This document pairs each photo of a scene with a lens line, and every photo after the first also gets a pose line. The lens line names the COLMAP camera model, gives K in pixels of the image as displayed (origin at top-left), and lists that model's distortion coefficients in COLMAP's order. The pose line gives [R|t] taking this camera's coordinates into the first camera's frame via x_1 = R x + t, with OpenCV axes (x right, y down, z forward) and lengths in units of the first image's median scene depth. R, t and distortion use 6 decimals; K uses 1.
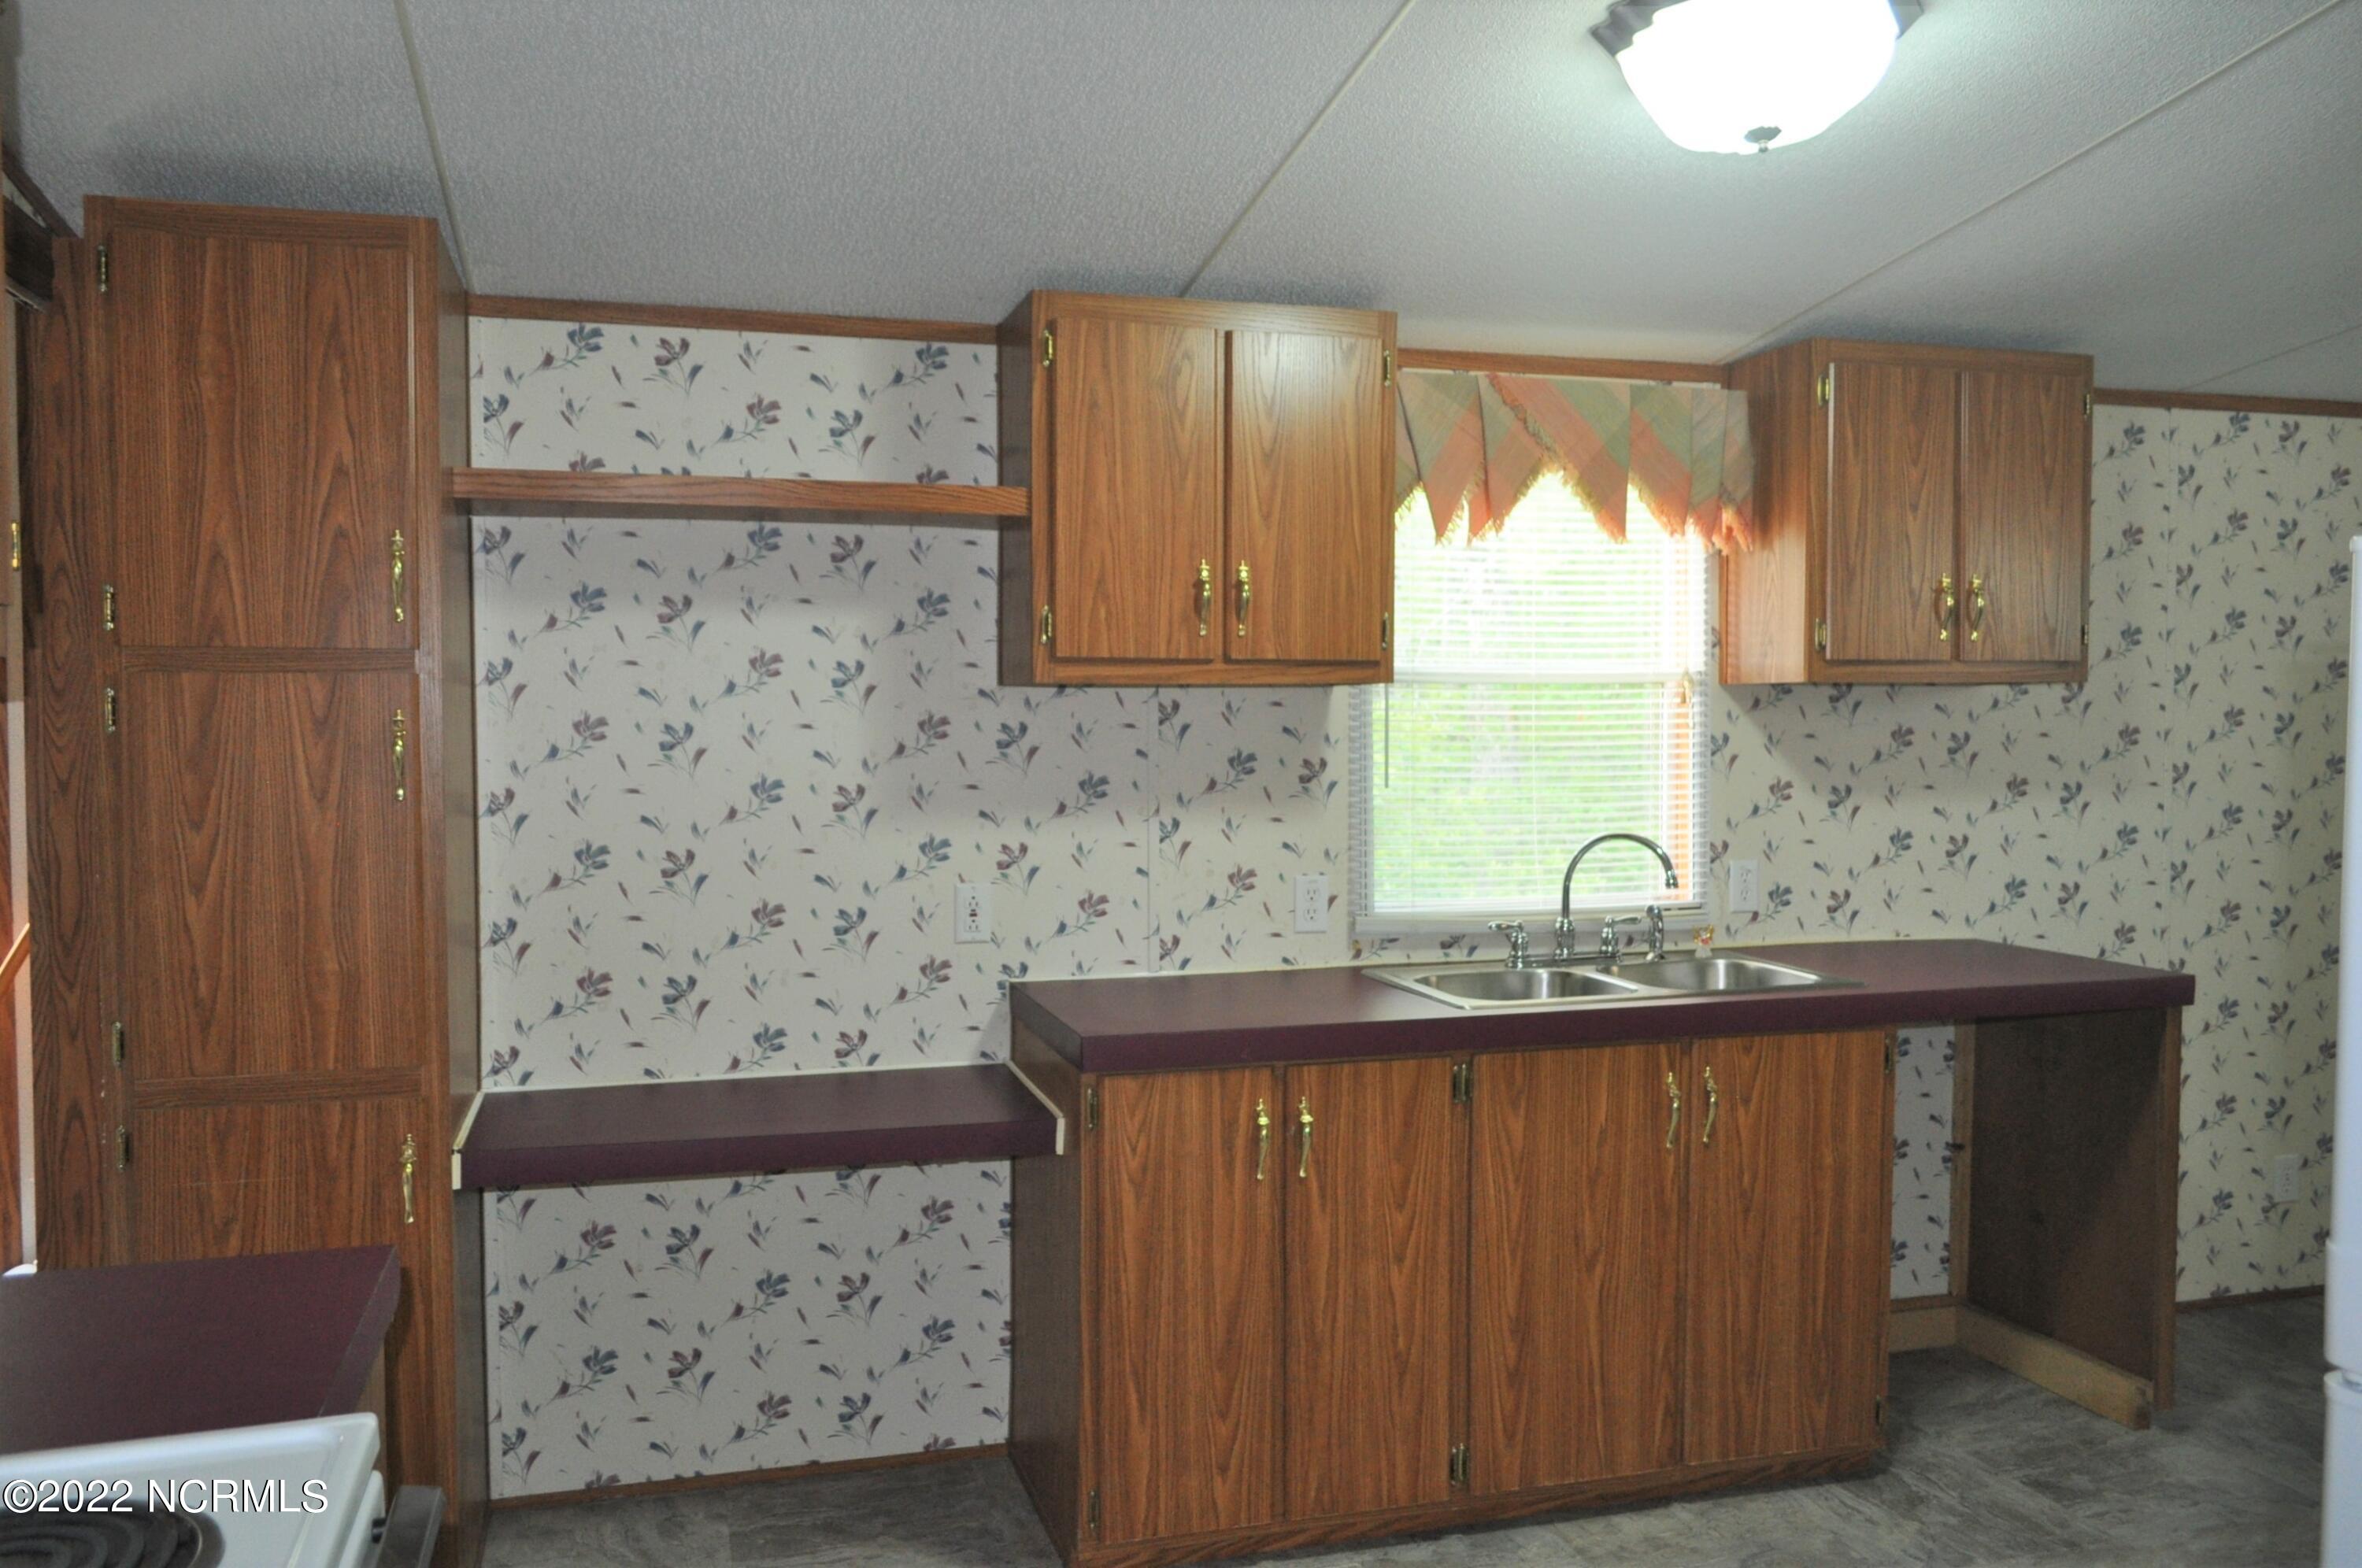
lens RADIAL K [[1859.1, 0, 1184.1], [0, 1859.1, 790.2], [0, 0, 1]] dist [-0.009530, 0.006874]
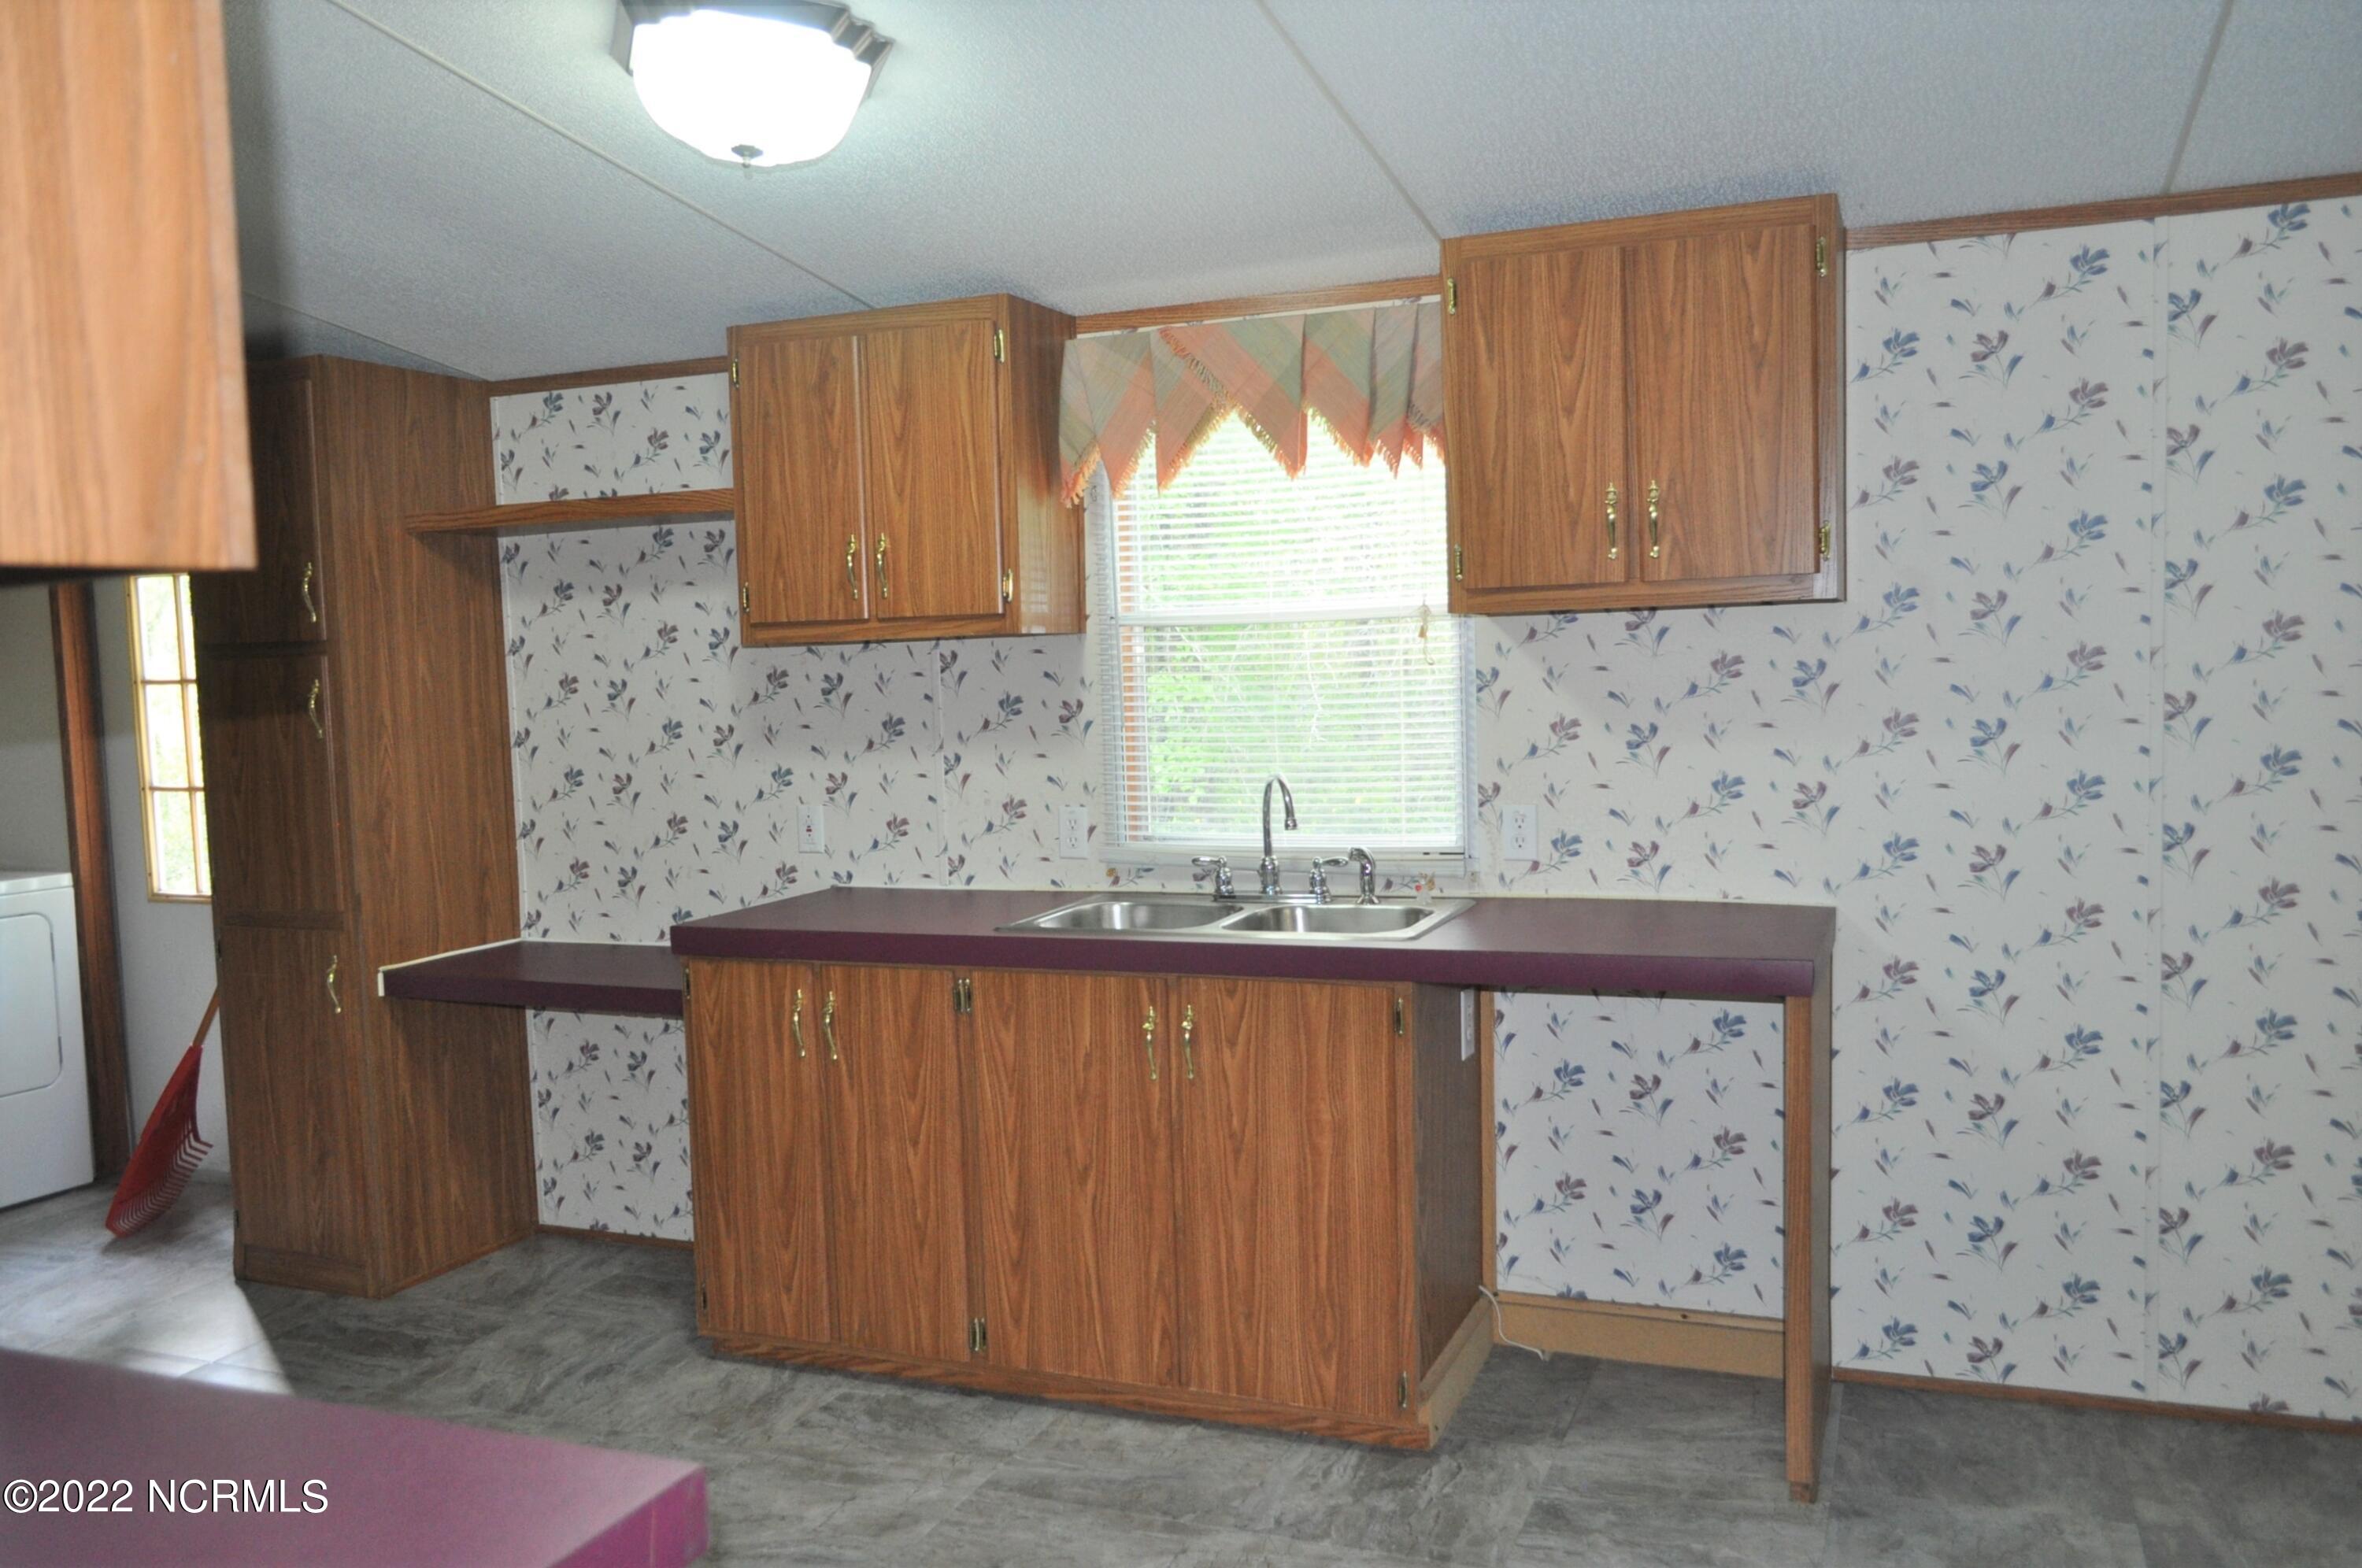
lens RADIAL K [[1859.1, 0, 1227.0], [0, 1859.1, 793.9], [0, 0, 1]] dist [-0.009530, 0.006874]
pose [[0.778718, 0.024900, -0.626880, 0.905865], [0.005052, 0.998931, 0.045954, -0.012808], [0.627354, -0.038952, 0.777760, 0.221385]]
